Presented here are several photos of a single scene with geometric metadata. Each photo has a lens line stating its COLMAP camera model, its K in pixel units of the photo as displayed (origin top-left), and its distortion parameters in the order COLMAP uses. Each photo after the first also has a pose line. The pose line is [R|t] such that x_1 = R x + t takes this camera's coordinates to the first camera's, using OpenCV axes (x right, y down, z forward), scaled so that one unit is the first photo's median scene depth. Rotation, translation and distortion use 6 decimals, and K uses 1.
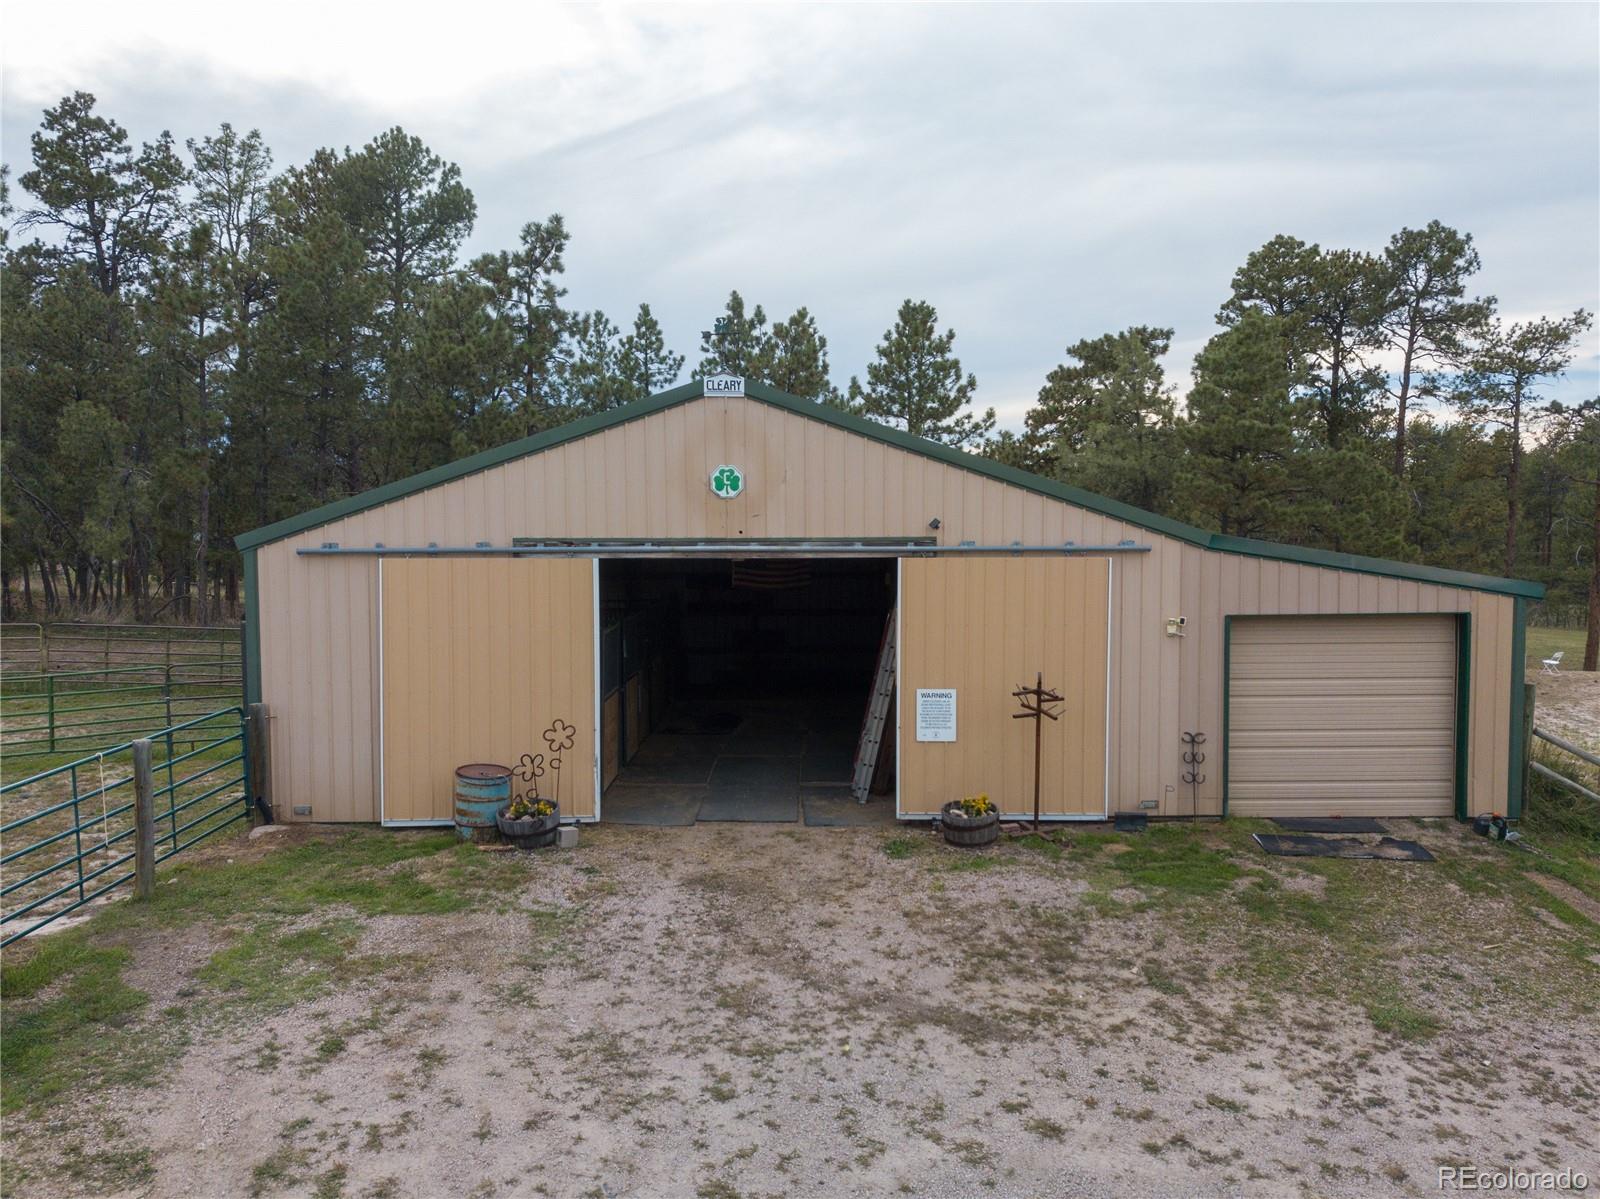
lens RADIAL K [[1245.1, 0, 800.0], [0, 1245.1, 599.5], [0, 0, 1]] dist [-0.023825, 0.041375]
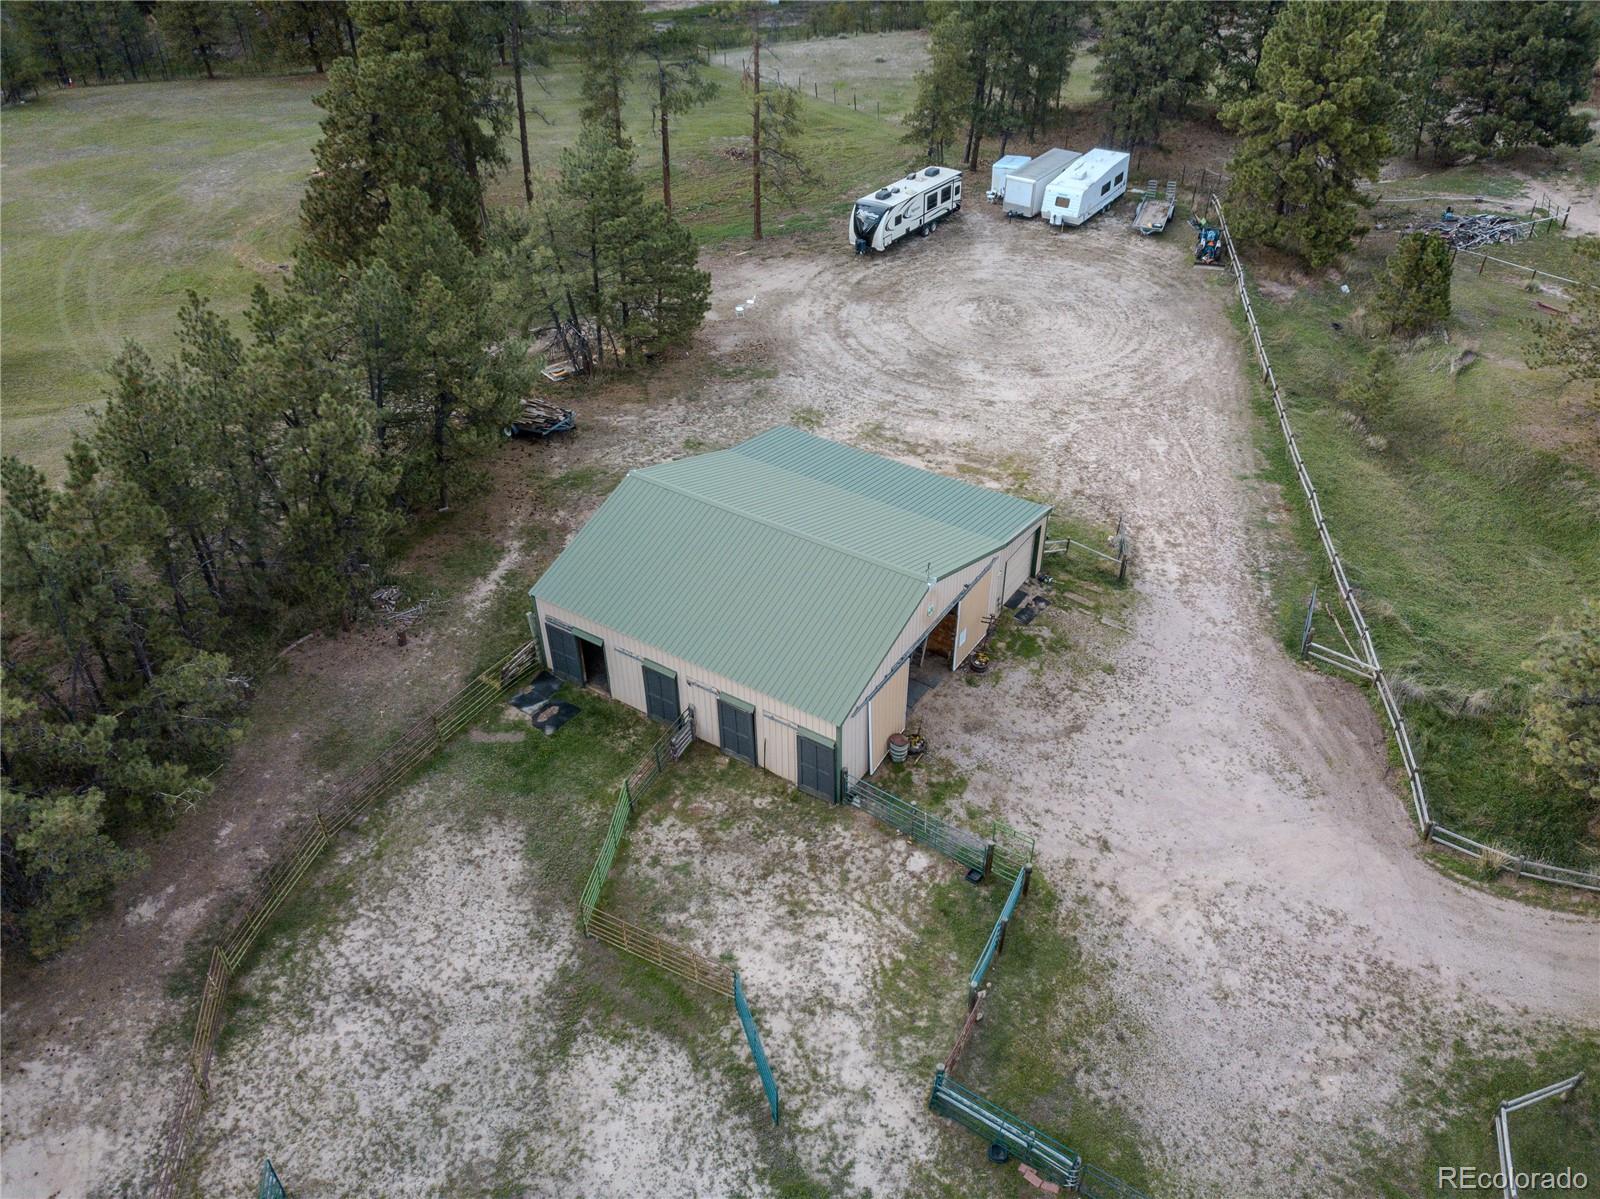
lens RADIAL K [[1245.1, 0, 800.0], [0, 1245.1, 599.5], [0, 0, 1]] dist [-0.023825, 0.041375]
pose [[0.557336, -0.502388, 0.661047, -2.685979], [0.054383, 0.816546, 0.574713, -2.266979], [-0.828504, -0.284358, 0.482412, -0.124500]]
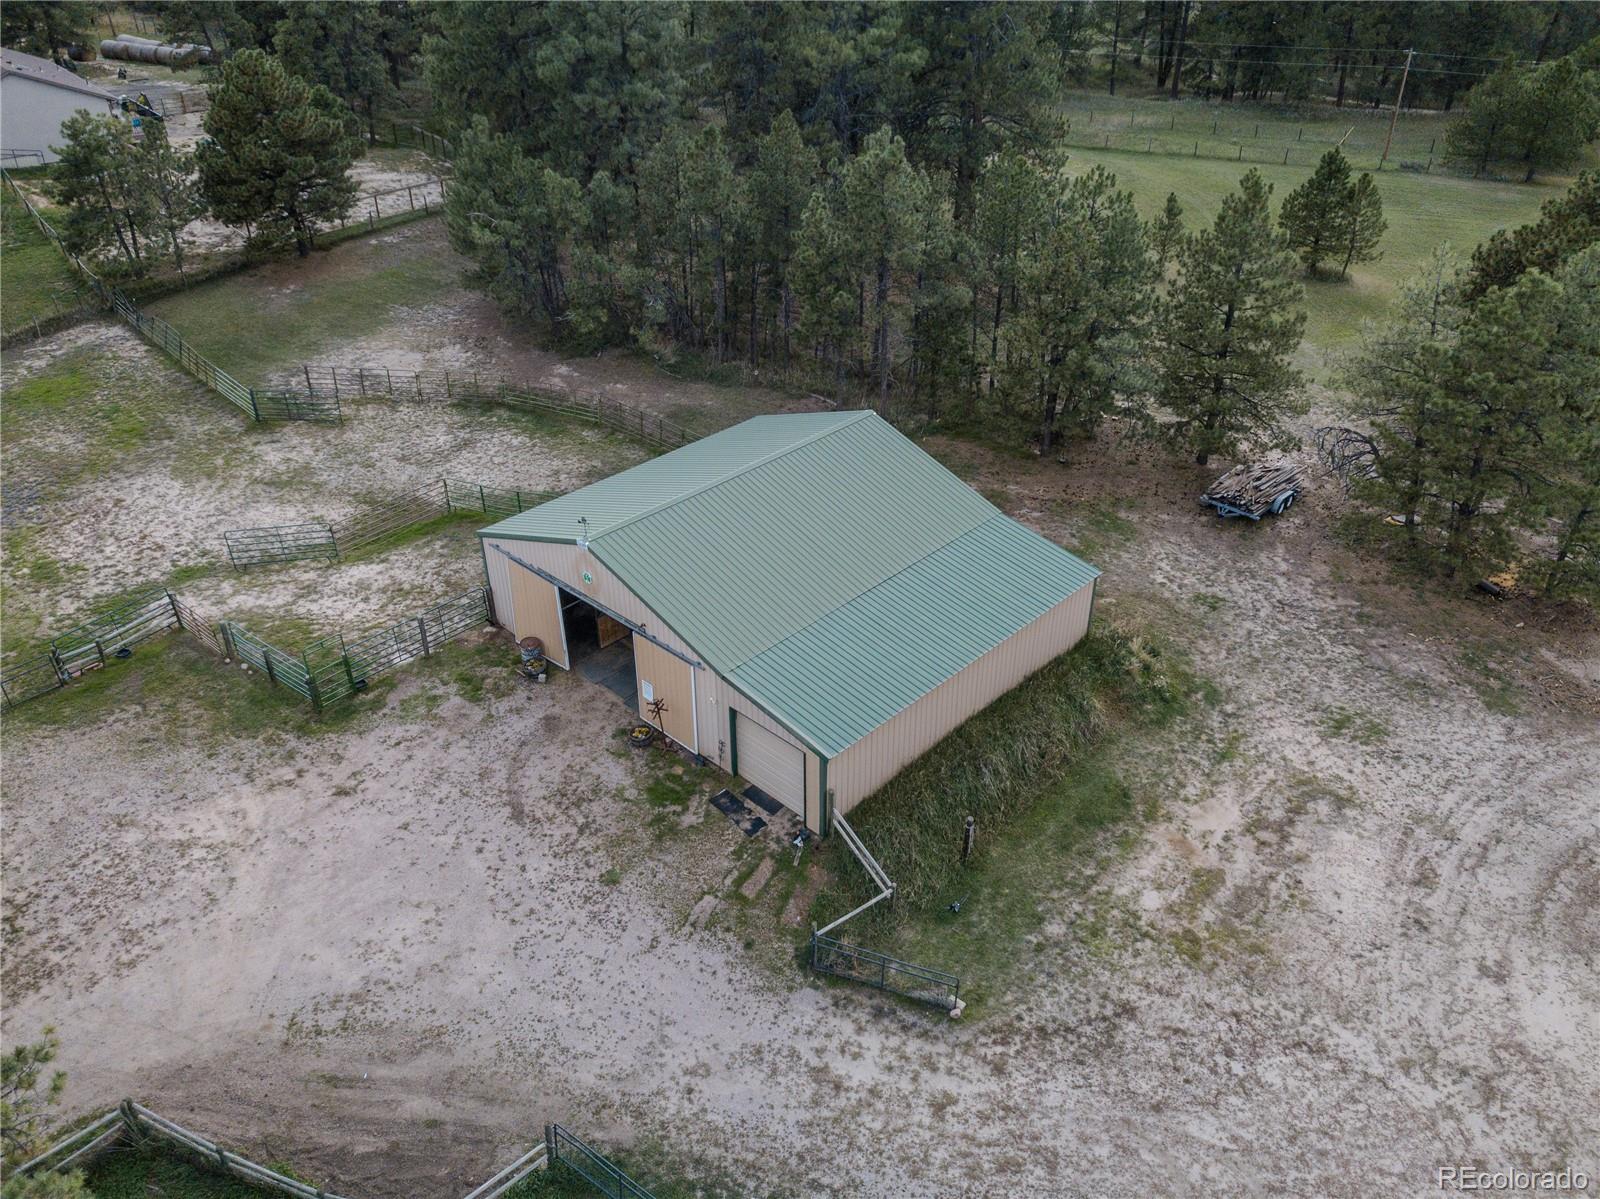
lens RADIAL K [[1245.1, 0, 800.0], [0, 1245.1, 599.5], [0, 0, 1]] dist [-0.023825, 0.041375]
pose [[0.711674, 0.373713, -0.594861, 2.258909], [-0.033141, 0.863682, 0.502947, -1.719100], [0.701728, -0.338220, 0.627045, -0.351635]]
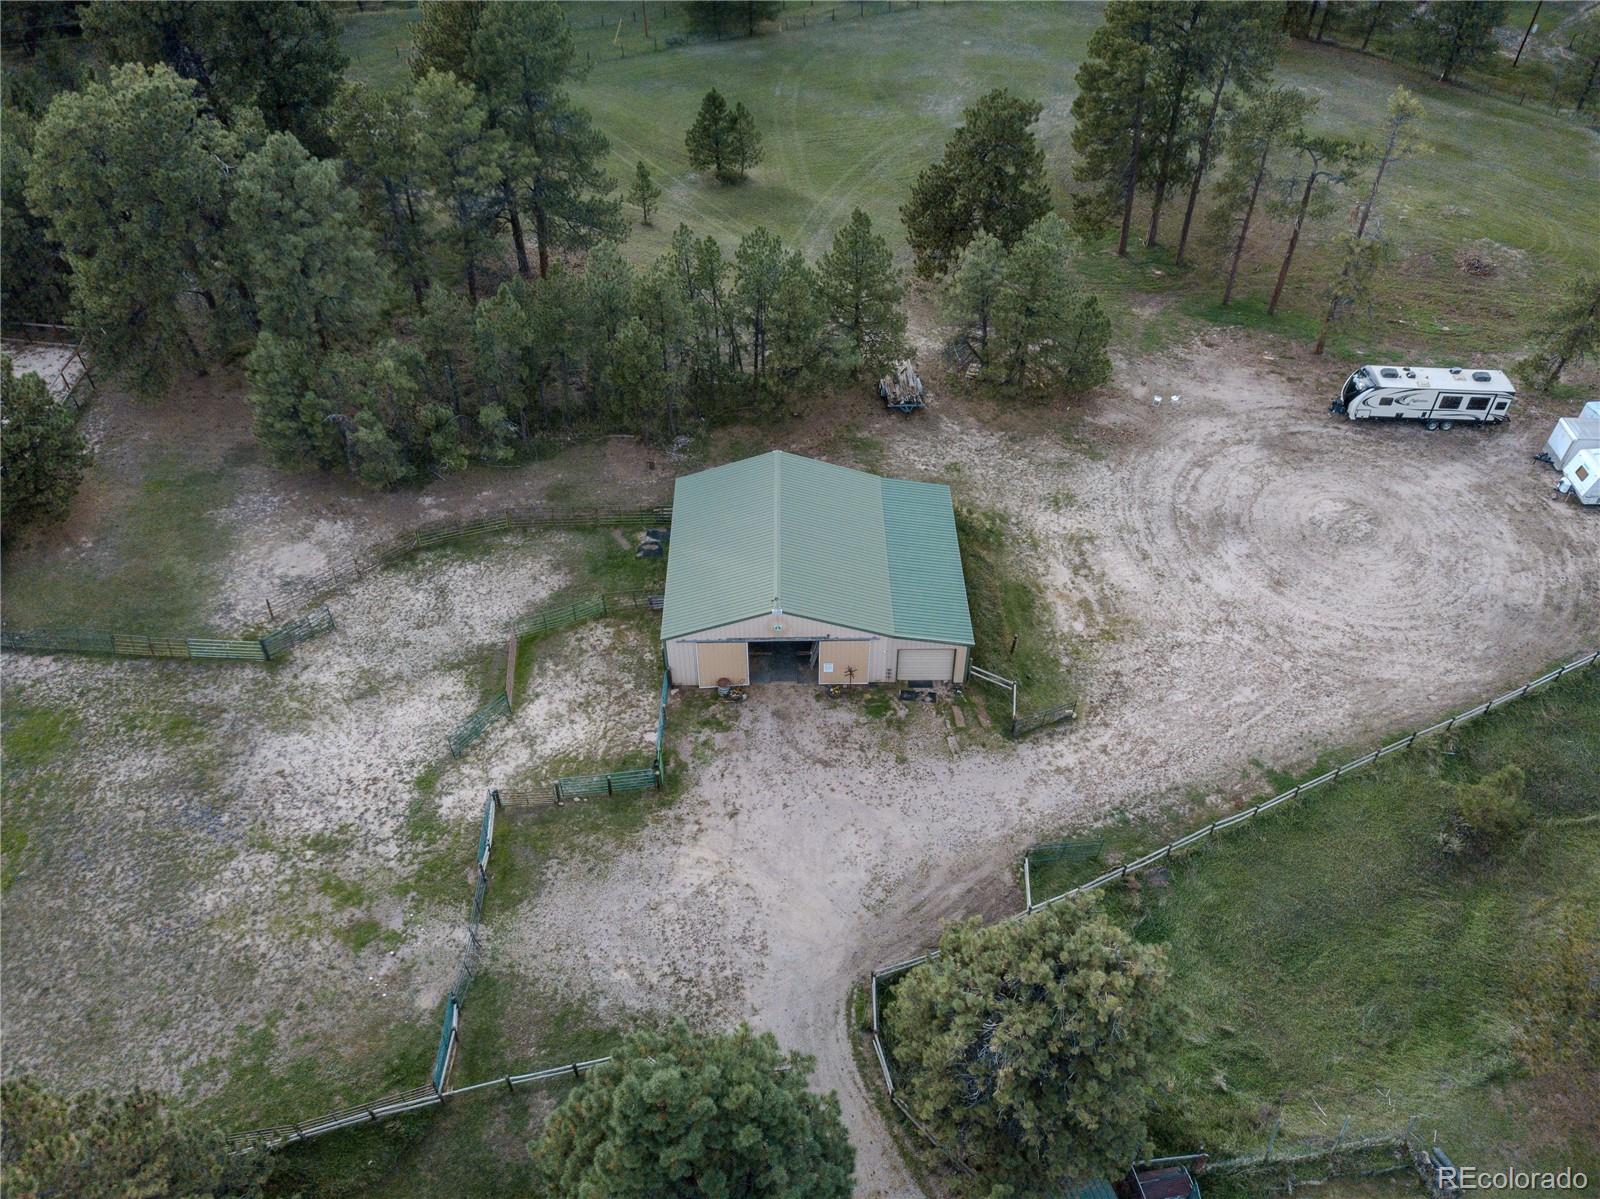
lens RADIAL K [[1245.1, 0, 800.0], [0, 1245.1, 599.5], [0, 0, 1]] dist [0.073685, -0.225765]
pose [[0.999997, -0.001806, -0.001863, 0.027978], [0.002585, 0.756096, 0.654456, -3.765944], [0.000227, -0.654459, 0.756098, -2.711034]]
